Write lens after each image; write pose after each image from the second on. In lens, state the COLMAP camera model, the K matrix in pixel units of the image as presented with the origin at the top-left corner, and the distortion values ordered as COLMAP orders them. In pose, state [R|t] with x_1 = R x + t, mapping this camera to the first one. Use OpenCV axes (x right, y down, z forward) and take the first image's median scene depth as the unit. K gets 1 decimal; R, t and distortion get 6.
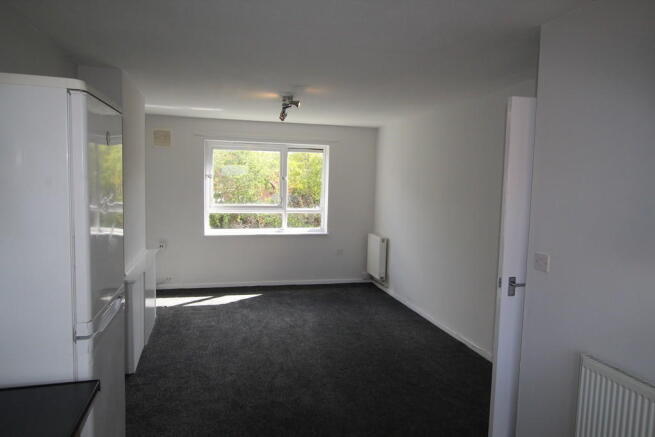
lens RADIAL K [[422.5, 0, 327.0], [0, 422.5, 208.7], [0, 0, 1]] dist [-0.001510, 0.000928]
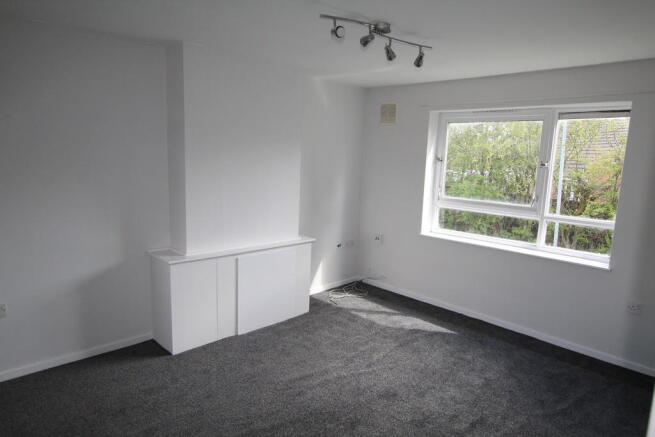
lens RADIAL K [[422.5, 0, 327.0], [0, 422.5, 208.7], [0, 0, 1]] dist [-0.001510, 0.000928]
pose [[0.508072, 0.105526, -0.854826, 0.278686], [-0.091625, 0.993457, 0.068181, -0.021087], [0.856427, 0.043683, 0.514416, 0.434879]]
